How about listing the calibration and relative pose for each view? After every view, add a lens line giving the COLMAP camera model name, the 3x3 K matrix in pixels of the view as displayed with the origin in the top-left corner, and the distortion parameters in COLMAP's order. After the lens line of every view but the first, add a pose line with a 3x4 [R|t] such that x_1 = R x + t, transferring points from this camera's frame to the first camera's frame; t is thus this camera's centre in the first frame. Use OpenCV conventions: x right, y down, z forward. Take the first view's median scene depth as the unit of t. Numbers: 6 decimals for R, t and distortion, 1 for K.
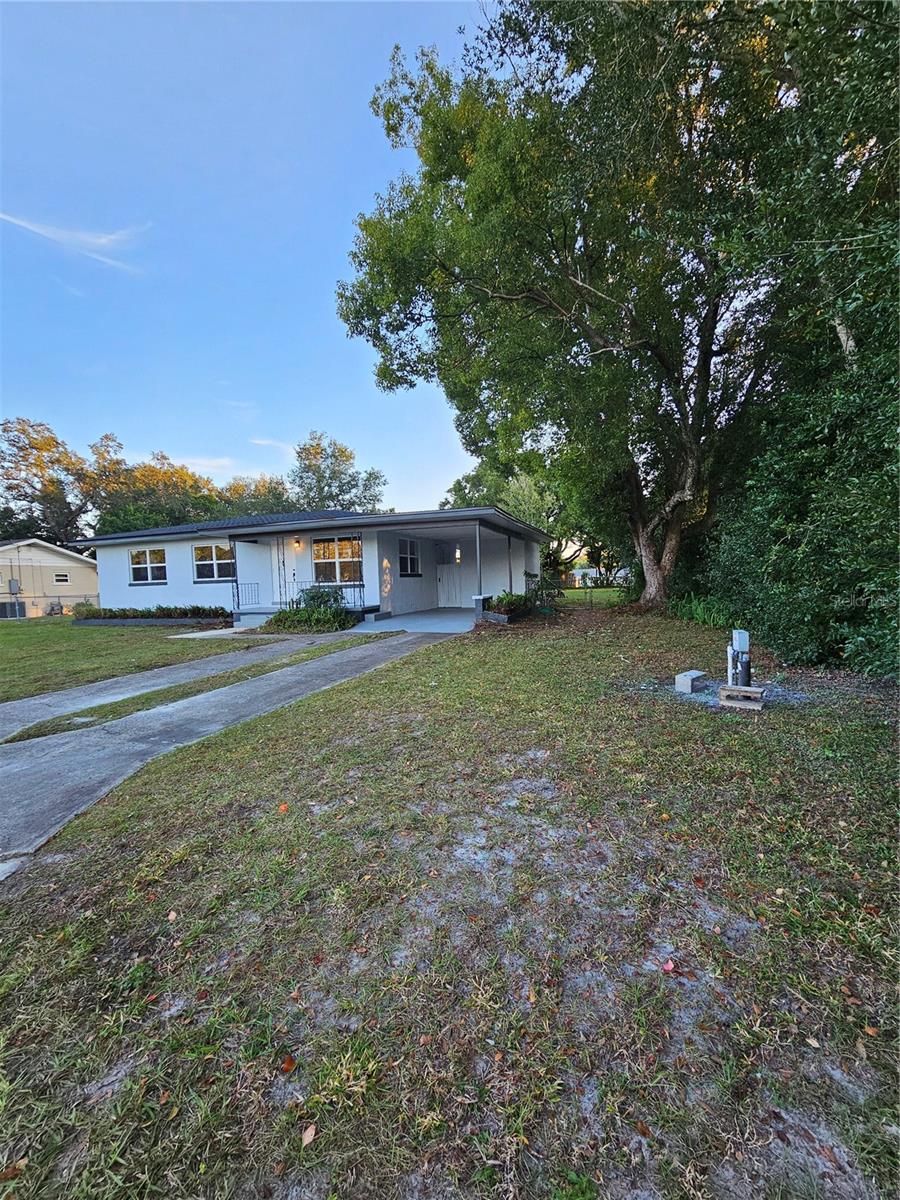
lens RADIAL K [[492.2, 0, 456.6], [0, 492.2, 602.9], [0, 0, 1]] dist [-0.011045, 0.000127]
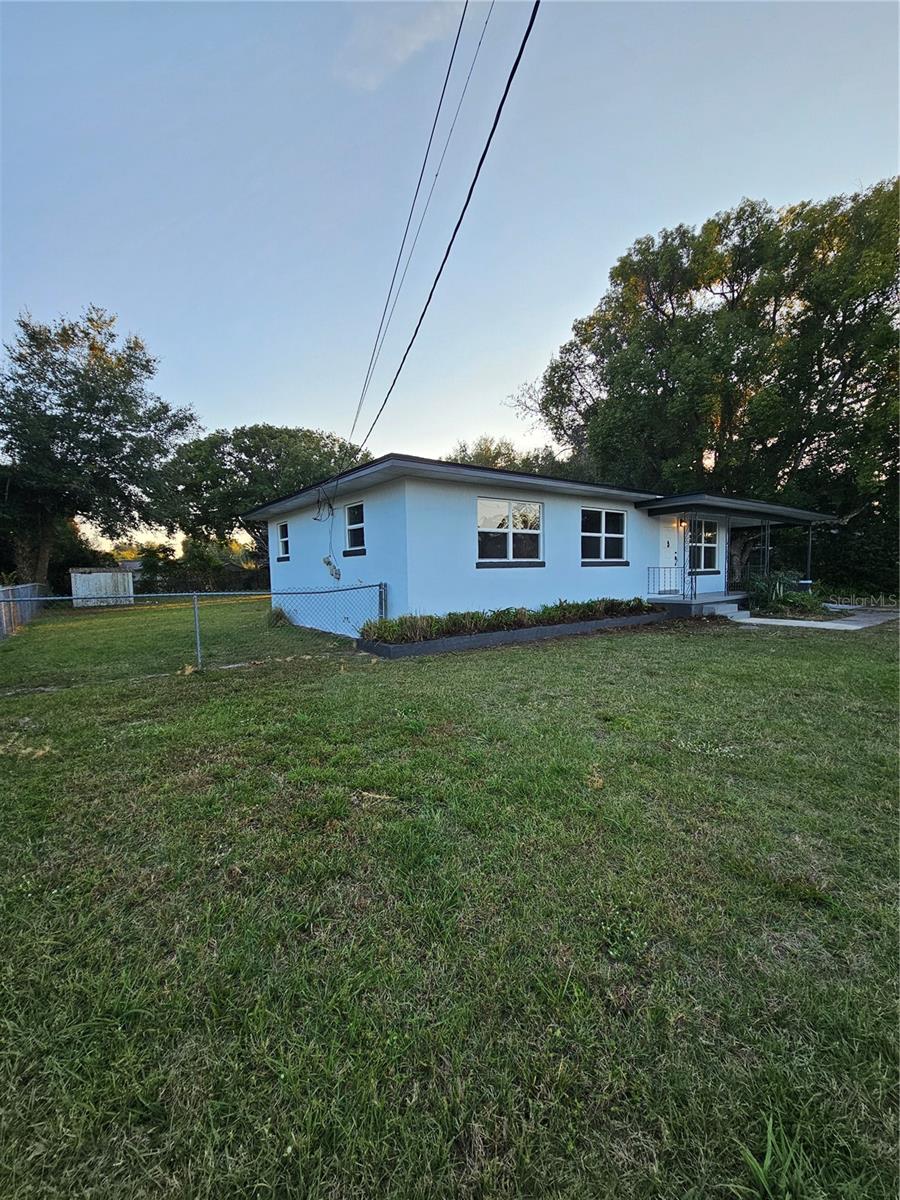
lens RADIAL K [[492.2, 0, 448.2], [0, 492.2, 606.2], [0, 0, 1]] dist [-0.011045, 0.000127]
pose [[0.581903, -0.037636, 0.812387, -1.134375], [0.033461, 0.999191, 0.022323, -0.006462], [-0.812570, 0.014194, 0.582691, 0.744556]]
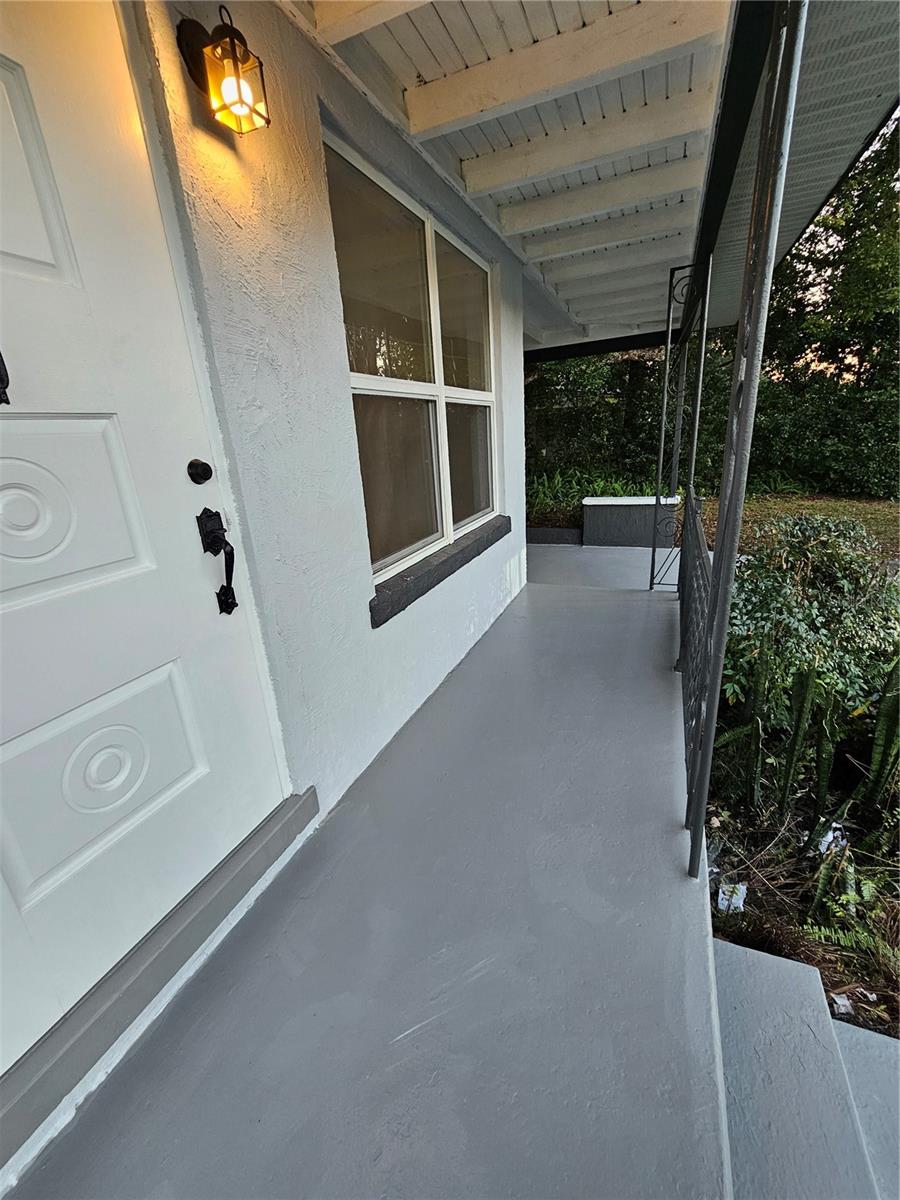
lens RADIAL K [[492.2, 0, 447.1], [0, 492.2, 604.8], [0, 0, 1]] dist [-0.011045, 0.000127]
pose [[0.082475, -0.295670, 0.951723, -0.365904], [0.113664, 0.951536, 0.285762, -0.058776], [-0.990090, 0.084609, 0.112085, 0.861687]]
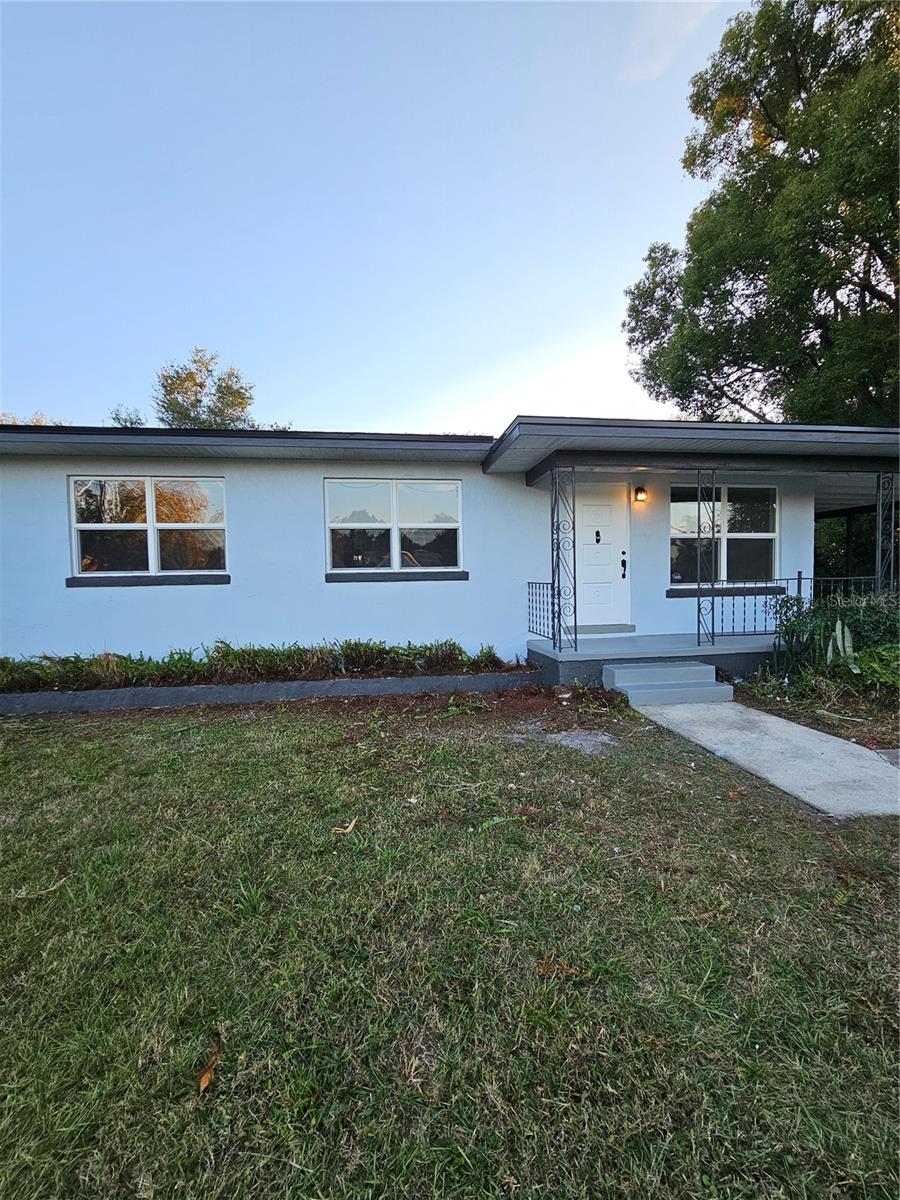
lens RADIAL K [[492.2, 0, 453.6], [0, 492.2, 597.4], [0, 0, 1]] dist [-0.011045, 0.000127]
pose [[0.897628, 0.001111, 0.440752, -0.596741], [0.007833, 0.999799, -0.018472, -0.018783], [-0.440684, 0.020034, 0.897439, 0.607214]]
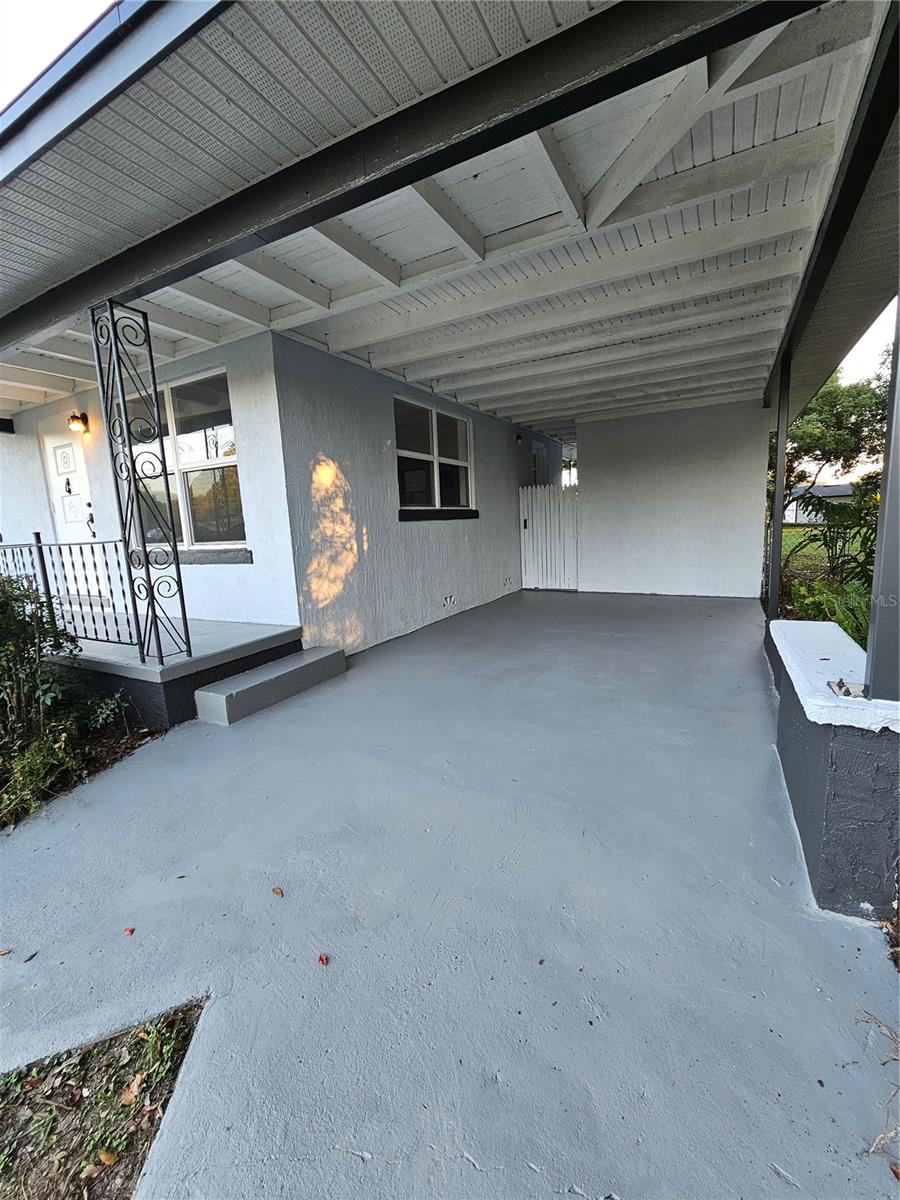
lens RADIAL K [[492.2, 0, 453.8], [0, 492.2, 597.9], [0, 0, 1]] dist [-0.011045, 0.000127]
pose [[0.982815, 0.012959, -0.184137, -0.018239], [0.008868, 0.993067, 0.117219, -0.036989], [0.184379, -0.116837, 0.975886, 0.638911]]
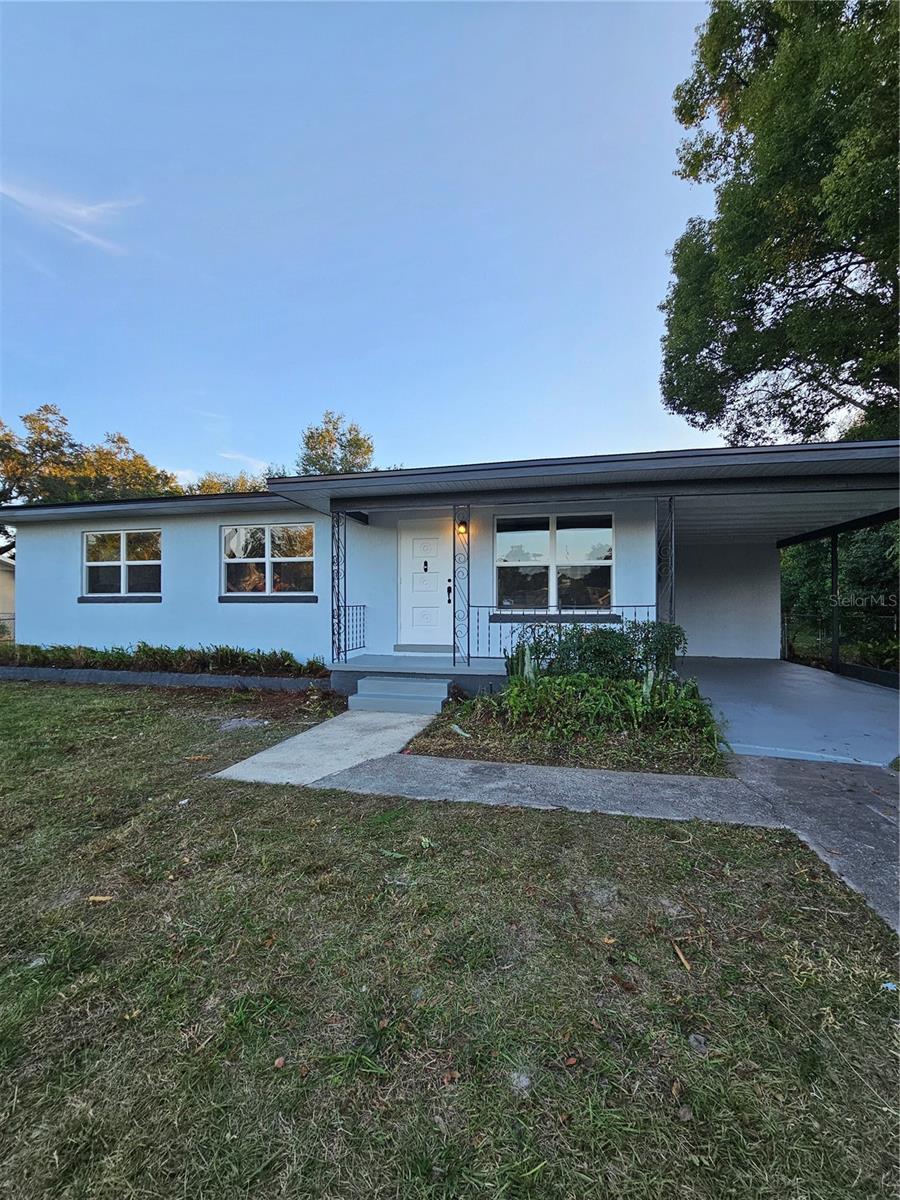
lens RADIAL K [[492.2, 0, 456.1], [0, 492.2, 599.7], [0, 0, 1]] dist [-0.011045, 0.000127]
pose [[0.994871, 0.033350, 0.095495, -0.334270], [-0.027694, 0.997817, -0.059952, -0.017510], [-0.097286, 0.057000, 0.993623, 0.466224]]
